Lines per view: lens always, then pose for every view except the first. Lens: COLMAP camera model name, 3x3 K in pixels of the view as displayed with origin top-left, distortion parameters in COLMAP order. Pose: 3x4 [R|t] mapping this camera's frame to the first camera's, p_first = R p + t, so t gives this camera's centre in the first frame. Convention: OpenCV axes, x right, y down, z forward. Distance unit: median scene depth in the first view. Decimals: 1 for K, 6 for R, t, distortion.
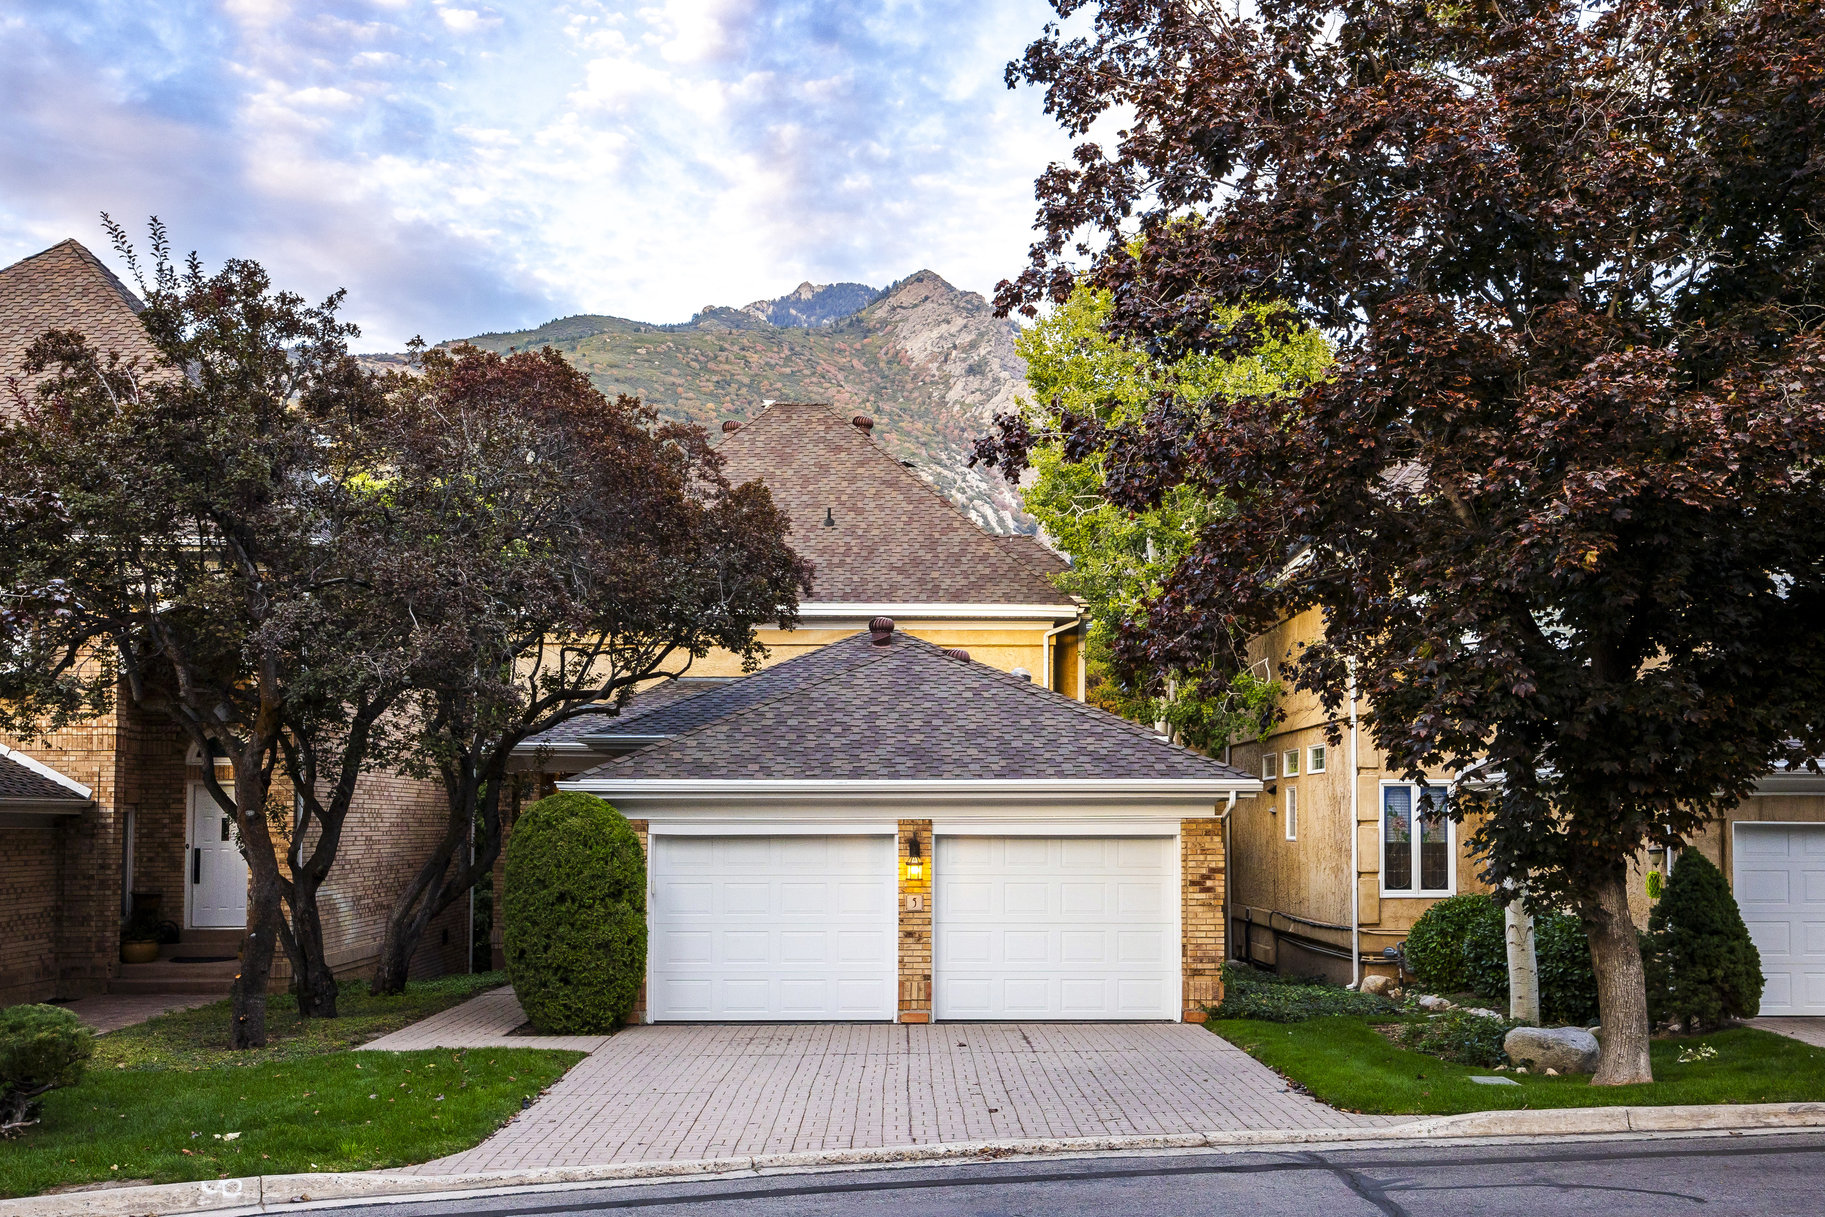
lens RADIAL K [[1578.6, 0, 941.7], [0, 1578.6, 713.0], [0, 0, 1]] dist [0.003376, 0.009274]
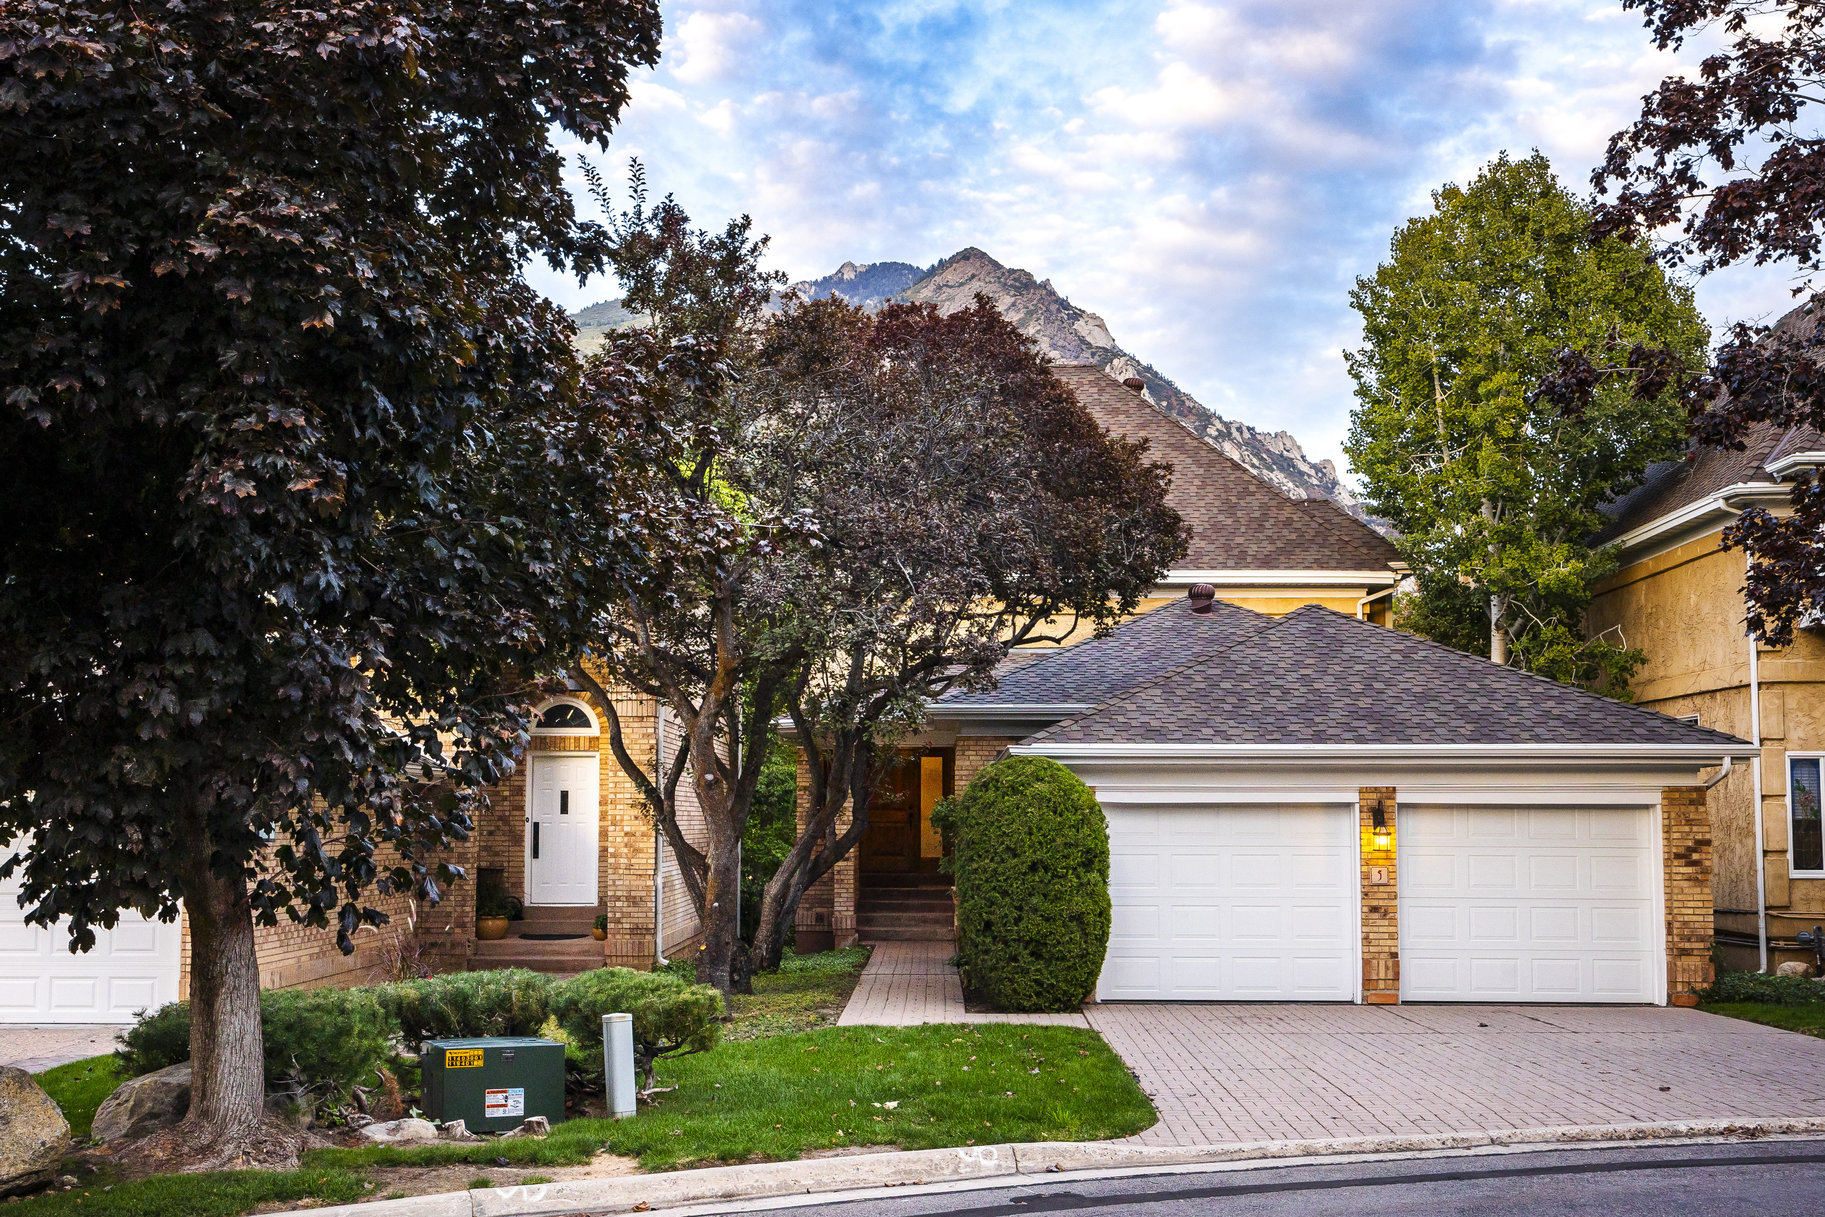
lens RADIAL K [[1636.9, 0, 913.5], [0, 1636.9, 663.7], [0, 0, 1]] dist [0.002472, 0.013848]
pose [[0.999084, -0.001802, -0.042753, -0.250385], [0.000728, 0.999684, -0.025123, 0.018131], [0.042785, 0.025068, 0.998770, 0.010640]]
